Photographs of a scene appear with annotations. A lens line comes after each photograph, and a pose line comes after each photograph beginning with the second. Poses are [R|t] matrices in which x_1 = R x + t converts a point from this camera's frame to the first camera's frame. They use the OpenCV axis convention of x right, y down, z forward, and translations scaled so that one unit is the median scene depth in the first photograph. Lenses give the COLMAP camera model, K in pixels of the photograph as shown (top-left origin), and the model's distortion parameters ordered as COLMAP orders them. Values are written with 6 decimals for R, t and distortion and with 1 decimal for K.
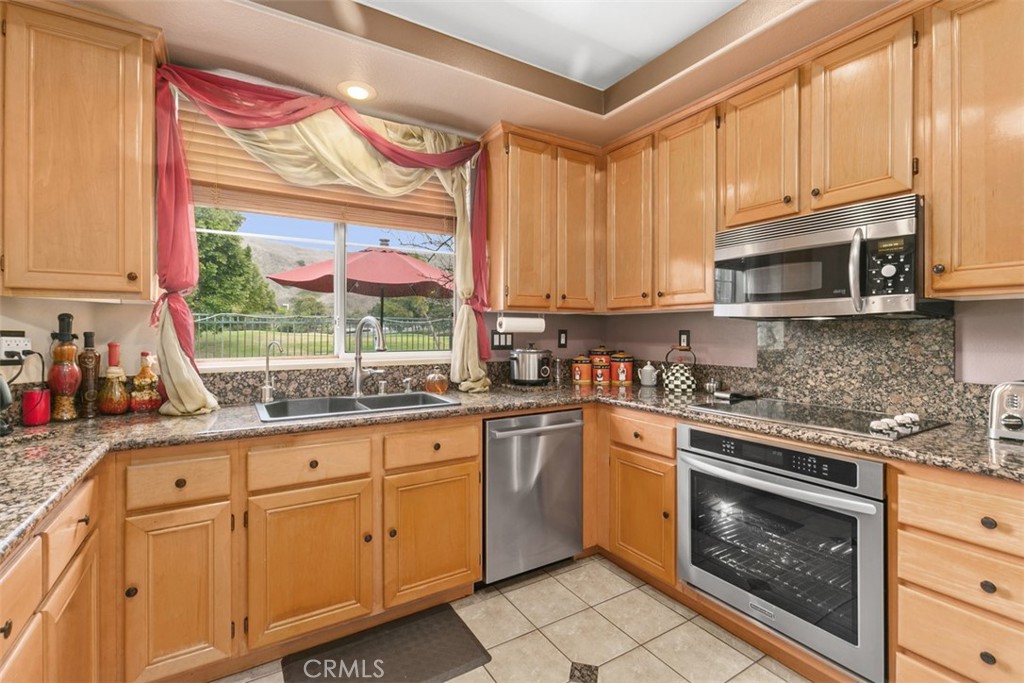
lens RADIAL K [[461.7, 0, 508.5], [0, 461.7, 331.5], [0, 0, 1]] dist [0.001204, -0.001157]
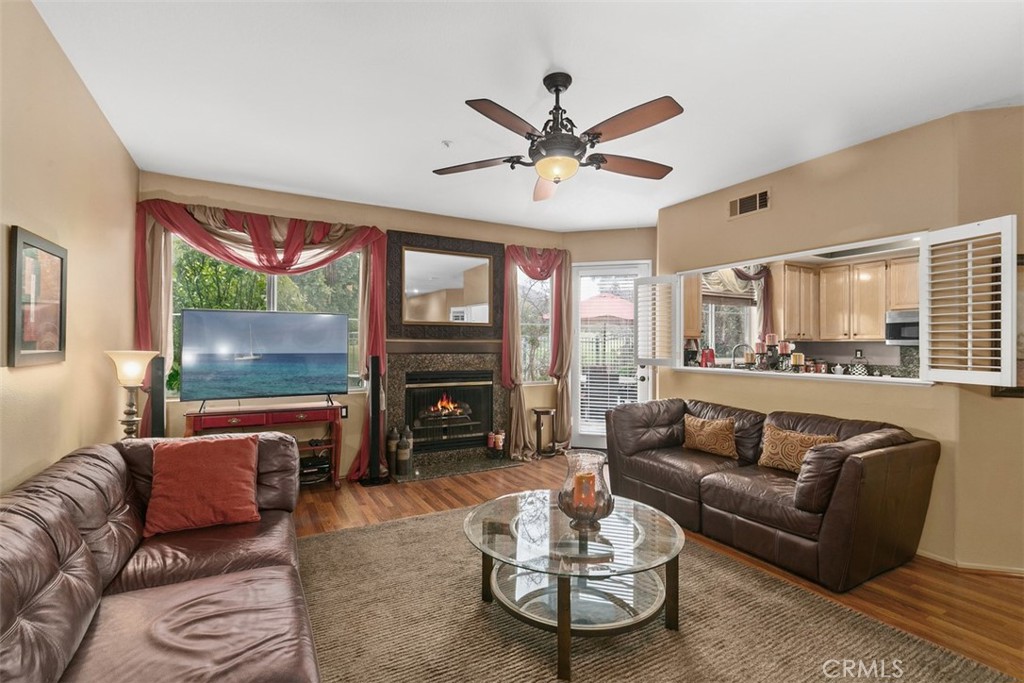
lens RADIAL K [[461.7, 0, 512.4], [0, 461.7, 337.8], [0, 0, 1]] dist [0.001204, -0.001157]
pose [[0.999239, 0.006342, -0.038485, -1.576910], [-0.006918, 0.999866, -0.014839, -0.019284], [0.038386, 0.015094, 0.999149, -1.687602]]
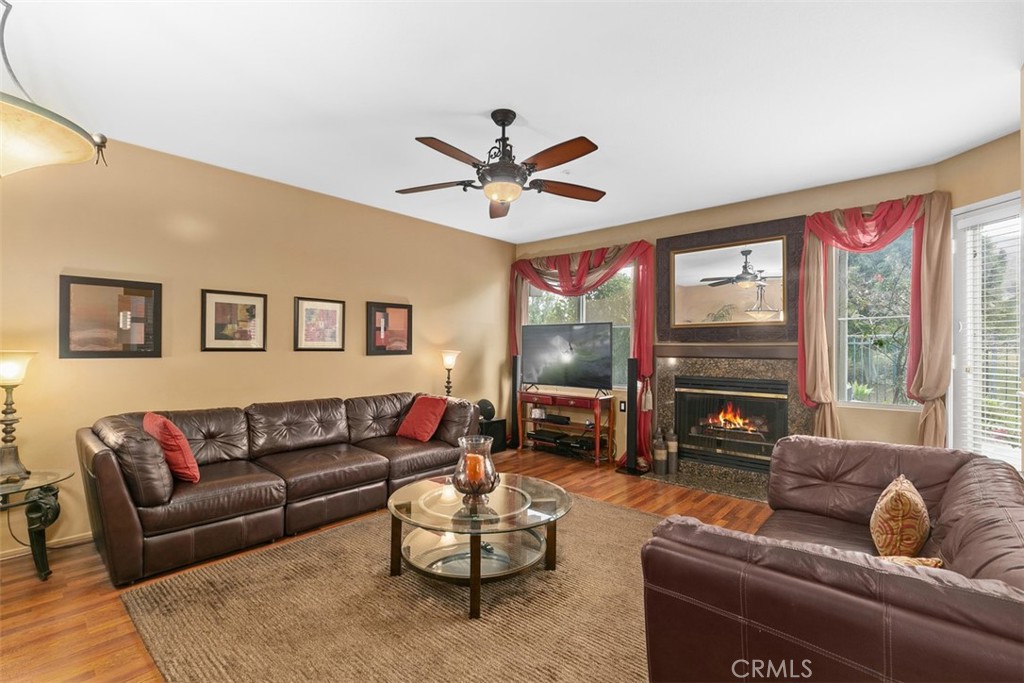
lens RADIAL K [[461.7, 0, 506.2], [0, 461.7, 342.3], [0, 0, 1]] dist [0.001204, -0.001157]
pose [[0.293077, -0.004595, -0.956078, -0.267272], [-0.006334, 0.999957, -0.006747, -0.024267], [0.956068, 0.008034, 0.293036, -0.918576]]
